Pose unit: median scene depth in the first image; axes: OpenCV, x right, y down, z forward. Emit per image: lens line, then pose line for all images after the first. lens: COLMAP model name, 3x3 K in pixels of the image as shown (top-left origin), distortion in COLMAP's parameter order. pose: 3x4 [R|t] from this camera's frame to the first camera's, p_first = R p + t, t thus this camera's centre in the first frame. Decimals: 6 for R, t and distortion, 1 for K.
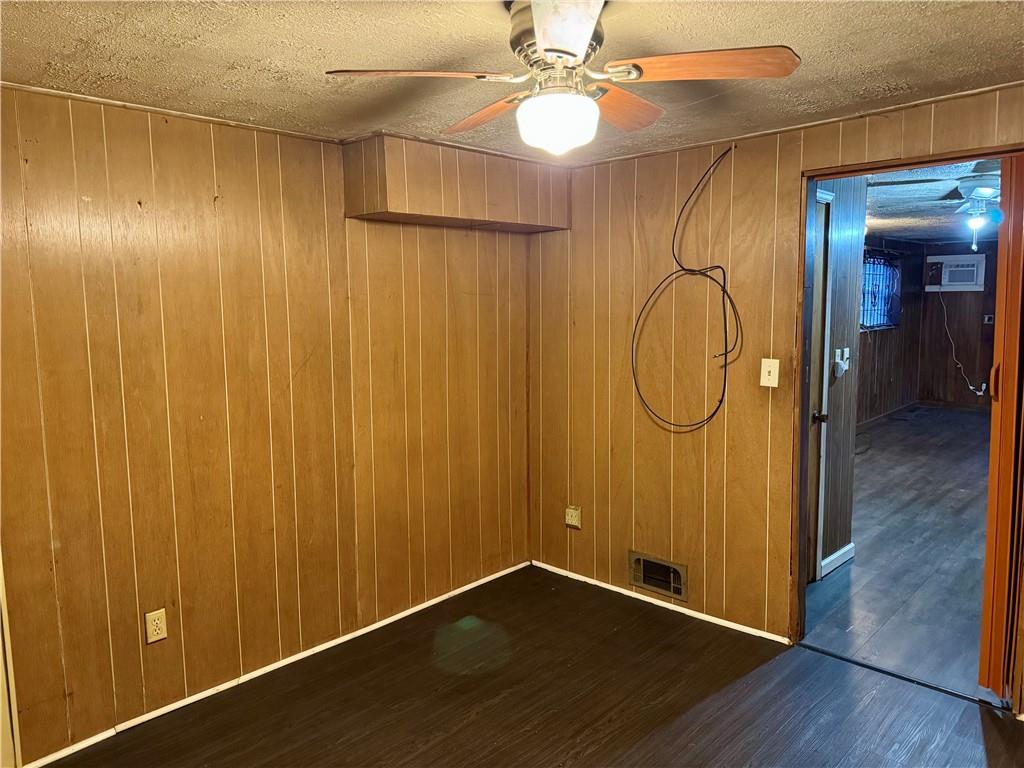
lens RADIAL K [[715.1, 0, 509.6], [0, 715.1, 383.8], [0, 0, 1]] dist [0.069152, -0.082229]
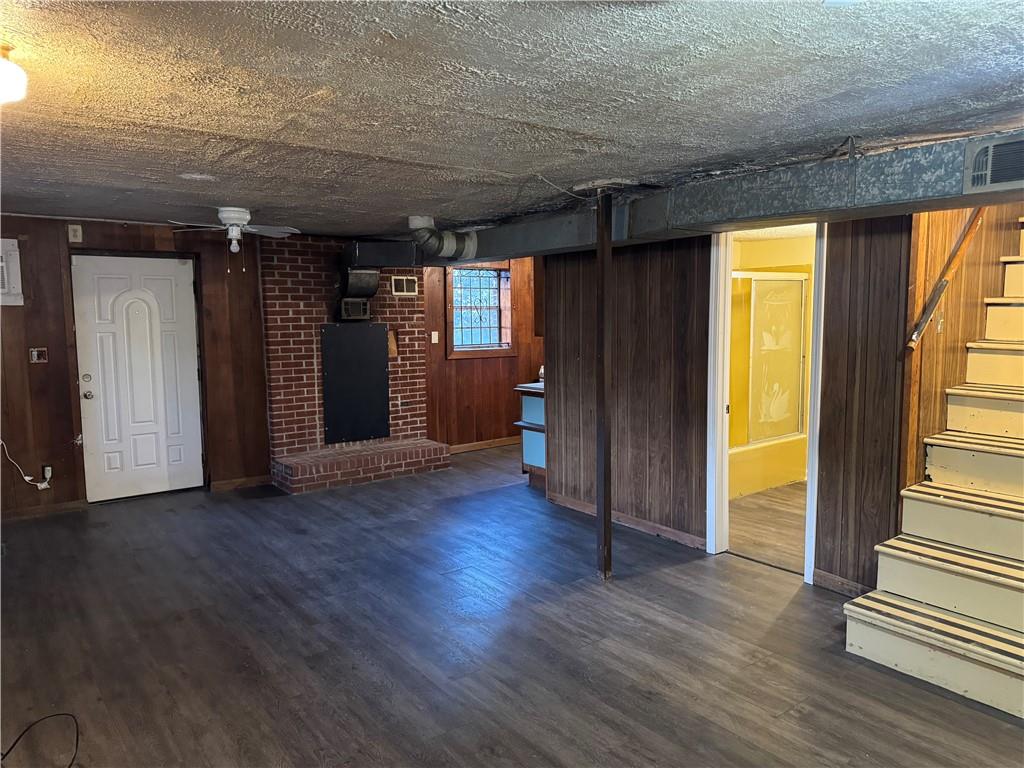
lens RADIAL K [[715.1, 0, 519.9], [0, 715.1, 381.4], [0, 0, 1]] dist [0.069152, -0.082229]
pose [[0.162442, -0.087299, 0.982849, 0.154332], [0.116672, 0.990790, 0.068721, -0.061991], [-0.979796, 0.103508, 0.171131, 0.518958]]
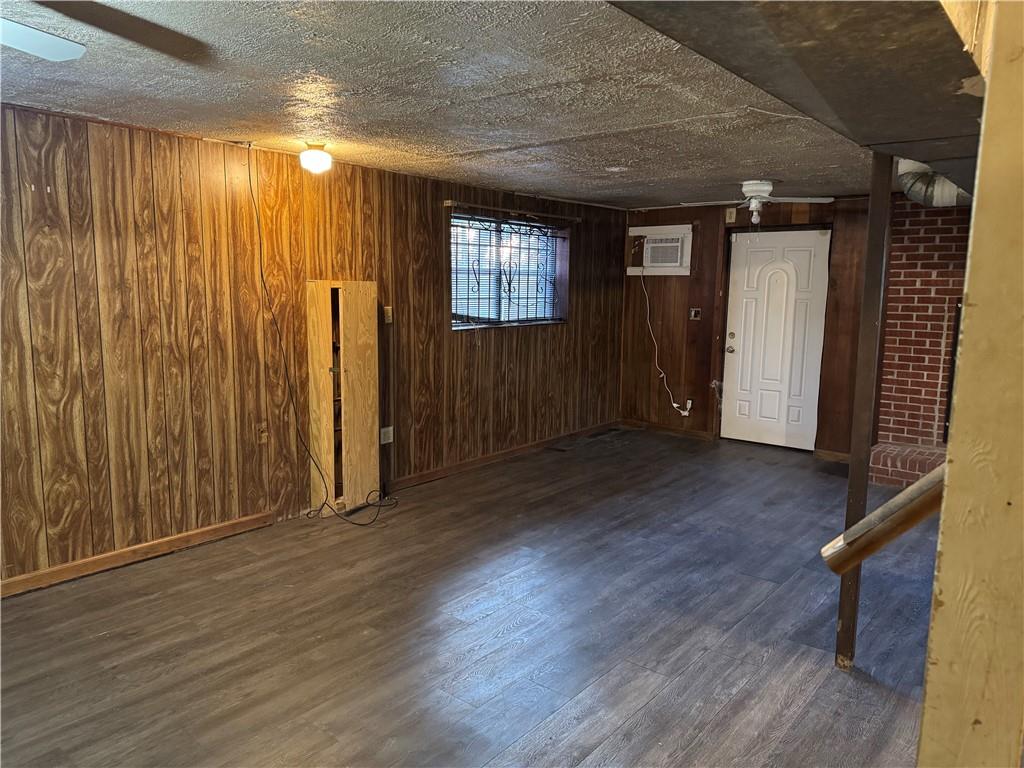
lens RADIAL K [[715.1, 0, 509.7], [0, 715.1, 380.6], [0, 0, 1]] dist [0.069152, -0.082229]
pose [[0.997502, 0.015340, 0.068957, 0.410129], [-0.016779, 0.999653, 0.020330, -0.031810], [-0.068622, -0.021436, 0.997412, 0.271894]]
